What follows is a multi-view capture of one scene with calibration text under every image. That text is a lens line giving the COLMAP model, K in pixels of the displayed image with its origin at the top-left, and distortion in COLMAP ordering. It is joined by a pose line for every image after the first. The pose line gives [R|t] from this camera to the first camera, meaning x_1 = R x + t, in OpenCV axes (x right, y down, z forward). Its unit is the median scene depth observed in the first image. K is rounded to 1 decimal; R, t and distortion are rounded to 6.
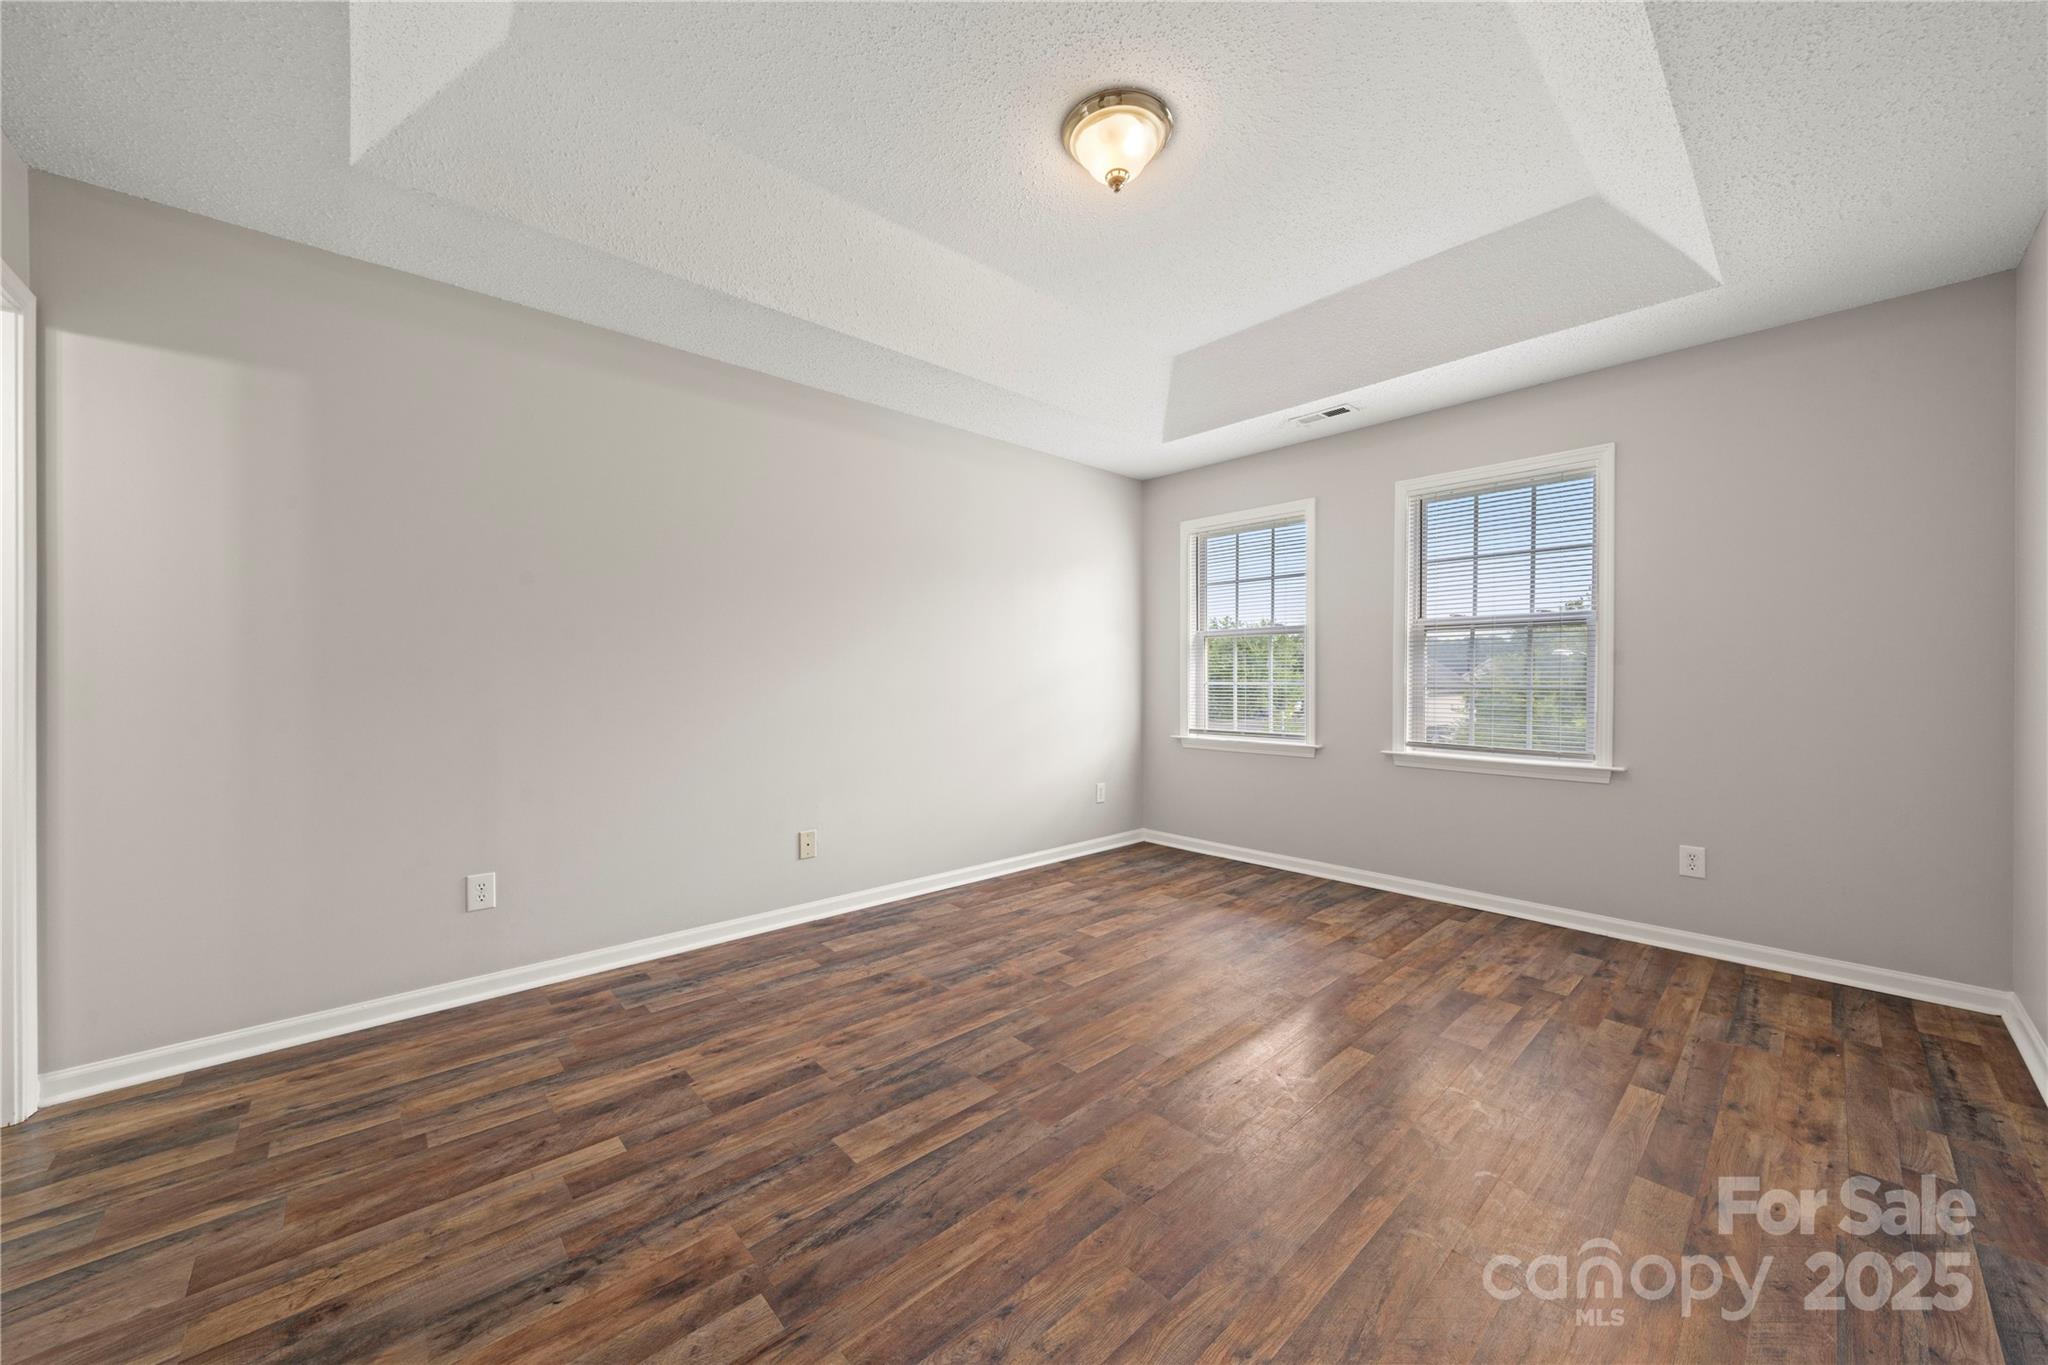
lens RADIAL K [[781.4, 0, 1023.4], [0, 781.4, 675.2], [0, 0, 1]] dist [0.002749, -0.000237]
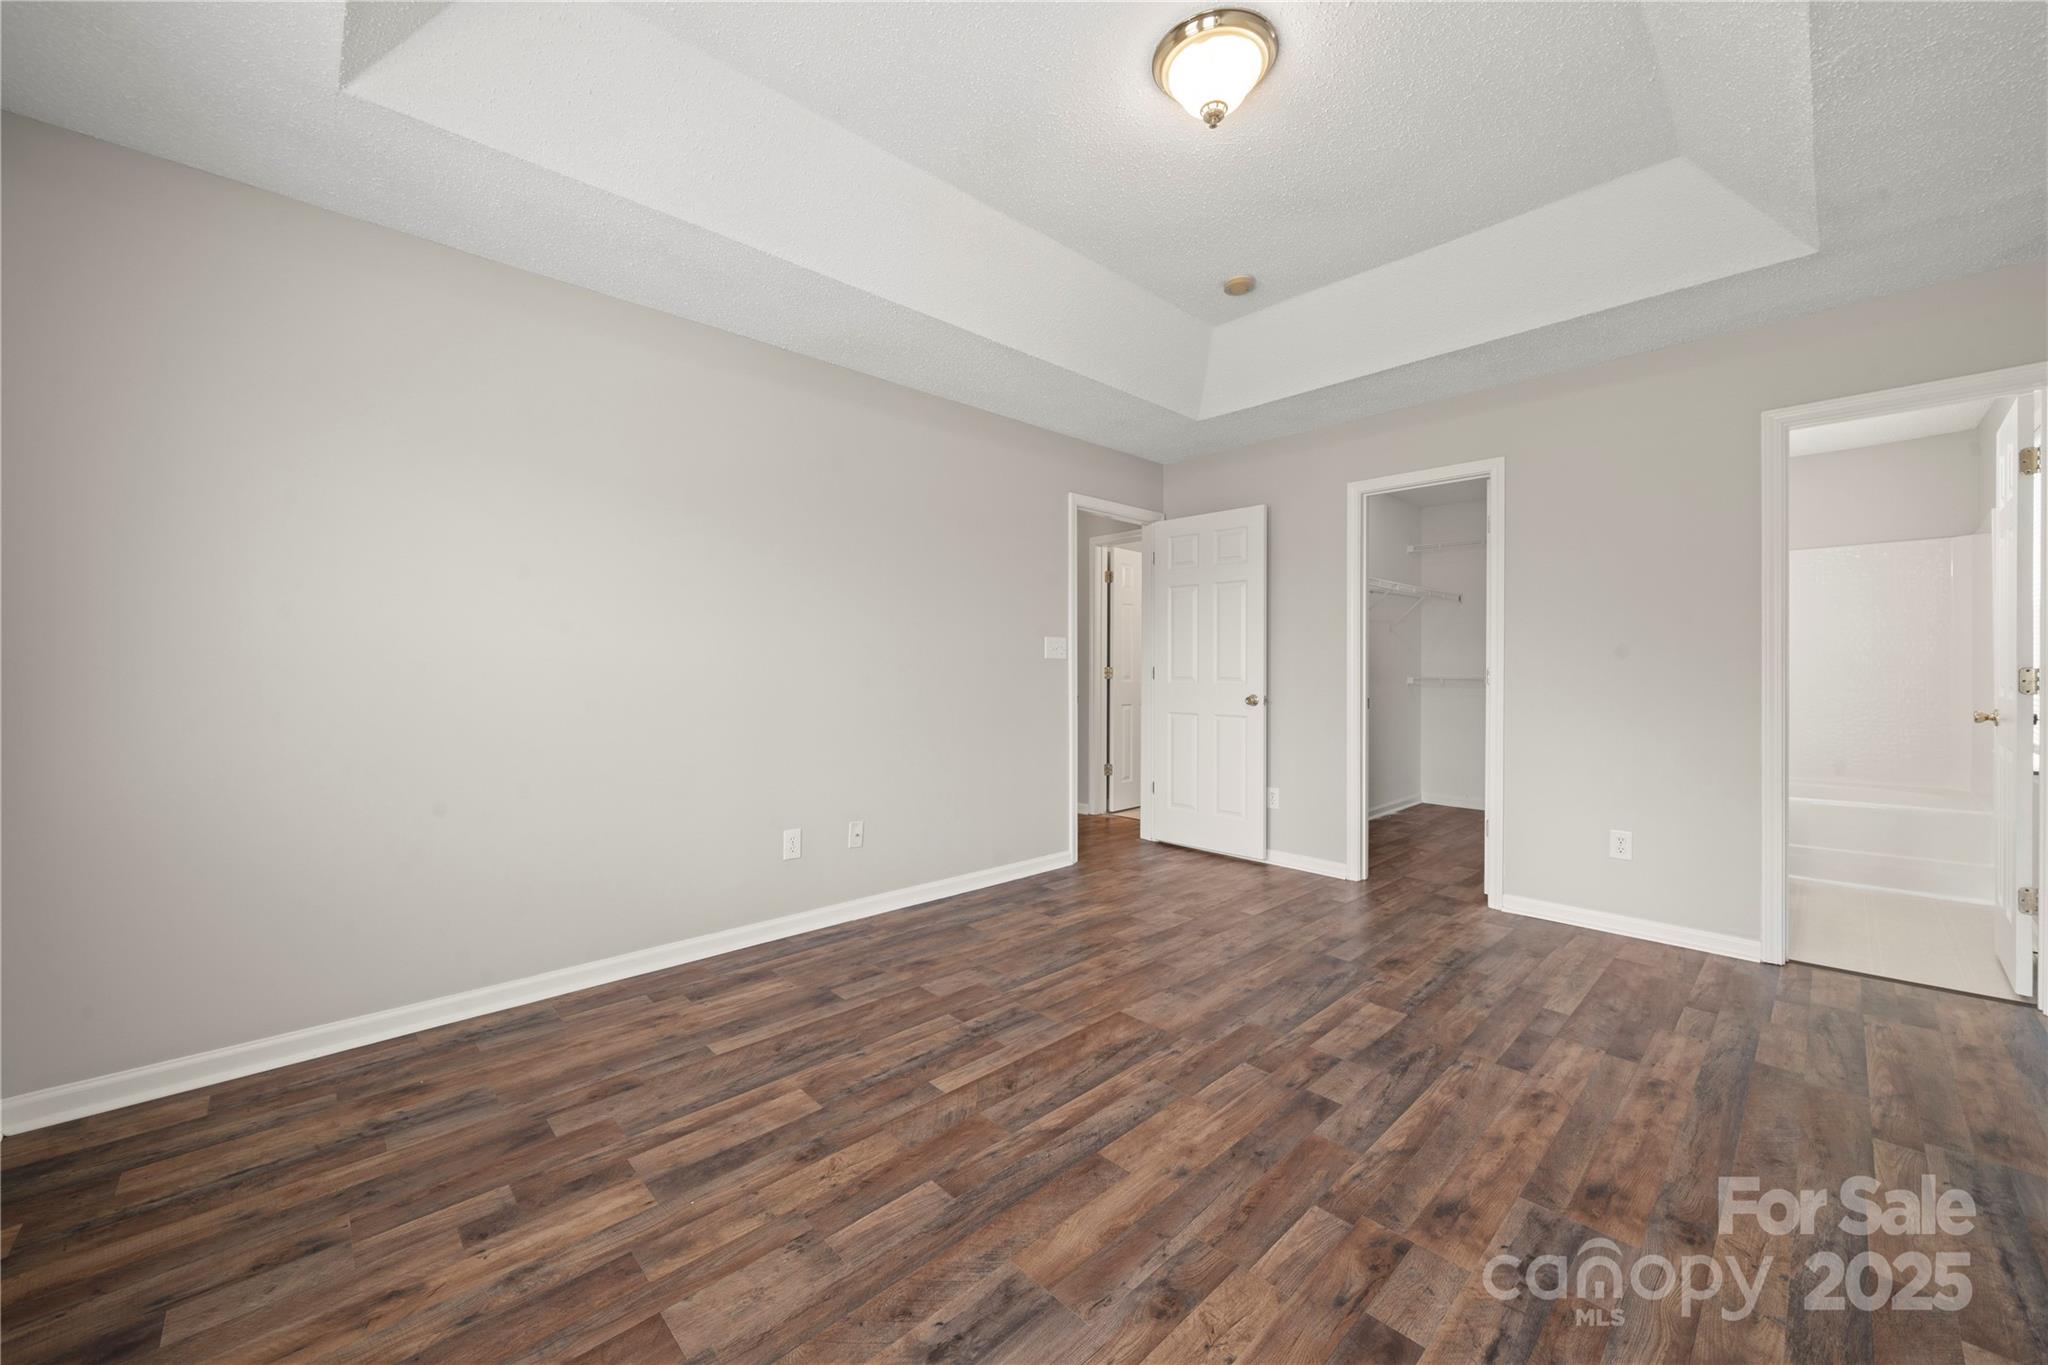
lens RADIAL K [[781.4, 0, 1021.0], [0, 781.4, 672.7], [0, 0, 1]] dist [0.002749, -0.000237]
pose [[-0.999978, -0.002156, -0.006227, 0.345706], [-0.002203, 0.999969, 0.007550, 0.000699], [0.006210, 0.007564, -0.999952, 1.895946]]
